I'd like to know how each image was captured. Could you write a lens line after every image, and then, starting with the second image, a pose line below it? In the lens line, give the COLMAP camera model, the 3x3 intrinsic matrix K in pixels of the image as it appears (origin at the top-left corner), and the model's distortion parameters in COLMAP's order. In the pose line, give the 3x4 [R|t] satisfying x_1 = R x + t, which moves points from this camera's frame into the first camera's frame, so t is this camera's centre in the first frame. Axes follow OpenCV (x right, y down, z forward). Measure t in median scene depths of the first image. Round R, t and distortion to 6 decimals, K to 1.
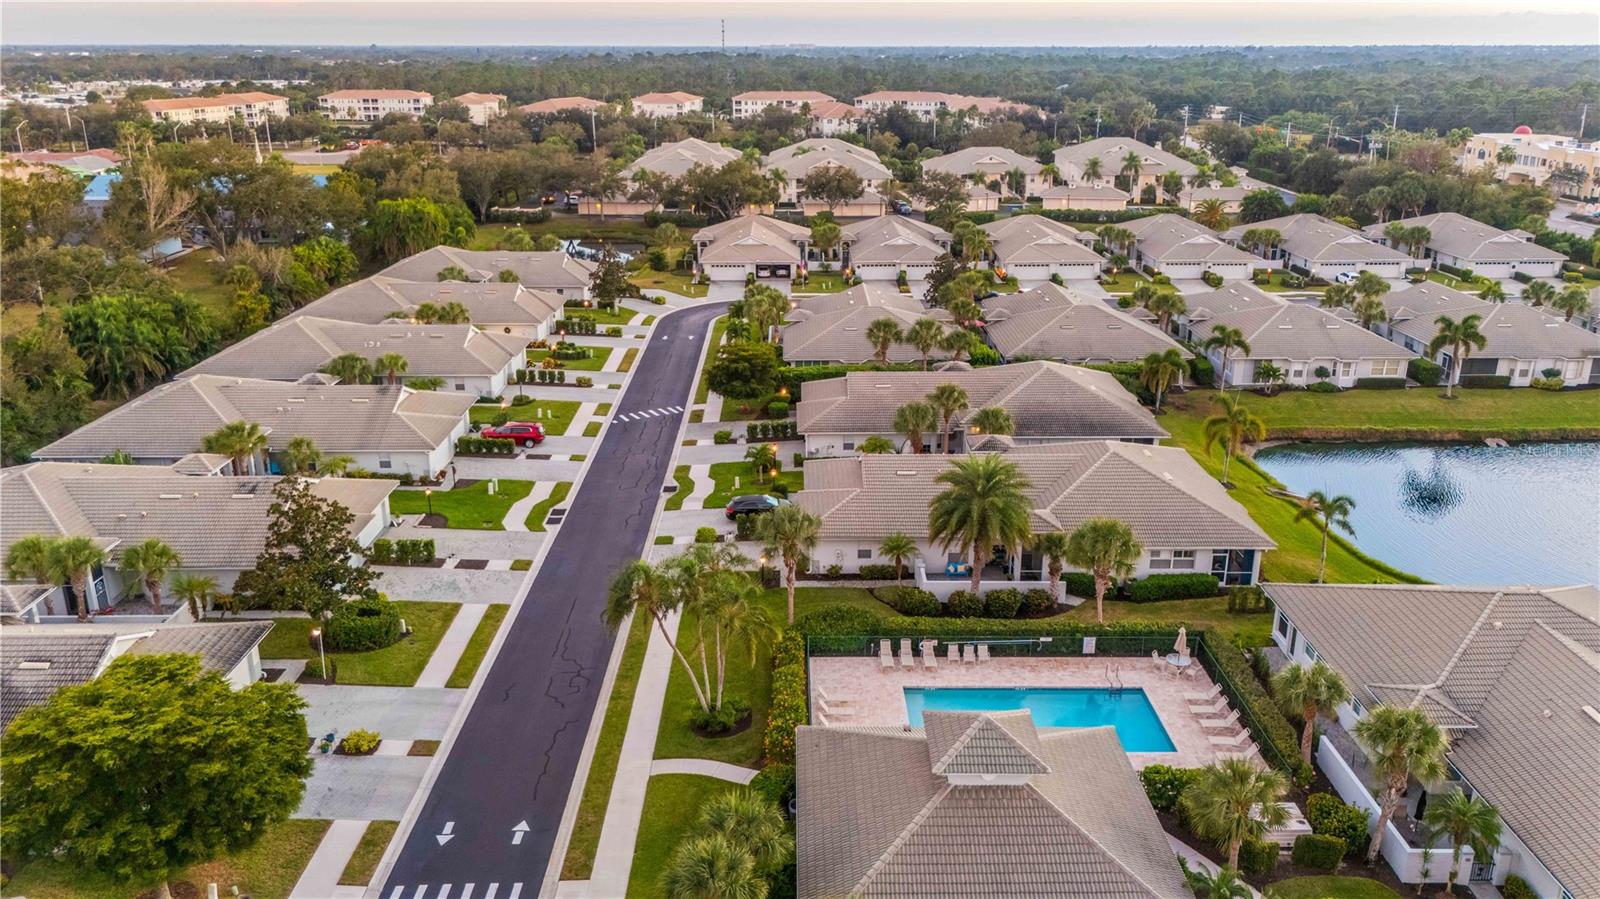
lens RADIAL K [[1168.9, 0, 800.0], [0, 1168.9, 449.5], [0, 0, 1]] dist [0.001301, 0.000209]
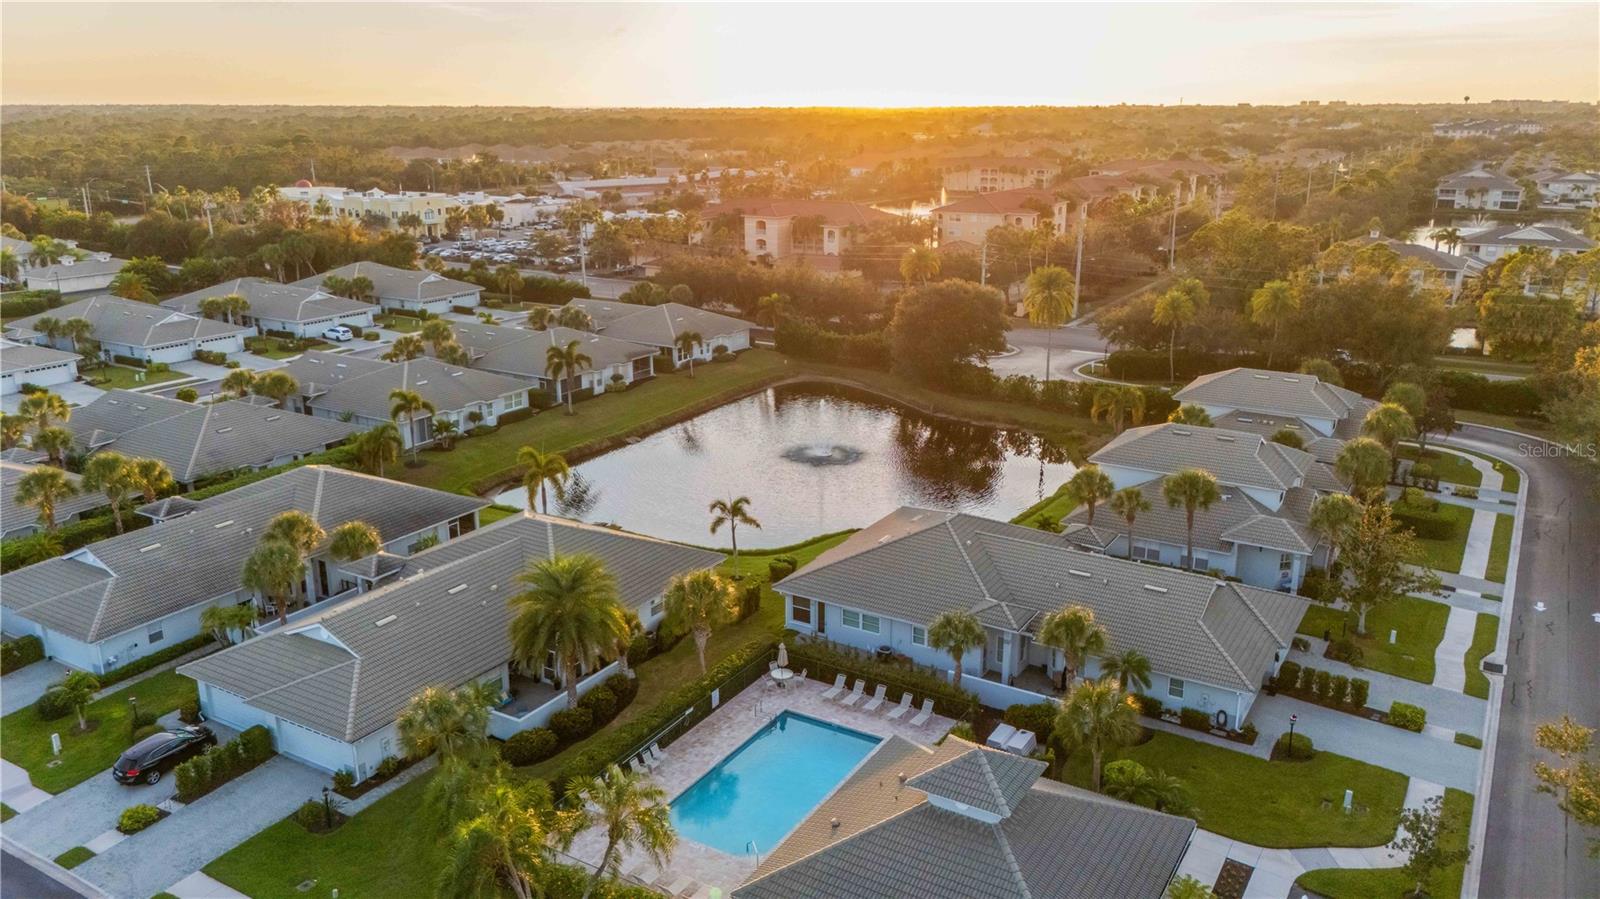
lens RADIAL K [[1168.9, 0, 800.0], [0, 1168.9, 449.5], [0, 0, 1]] dist [0.001301, 0.000209]
pose [[0.499018, -0.231338, 0.835143, -0.285357], [0.270168, 0.957210, 0.103719, -0.068302], [-0.823401, 0.173871, 0.540166, 0.205599]]
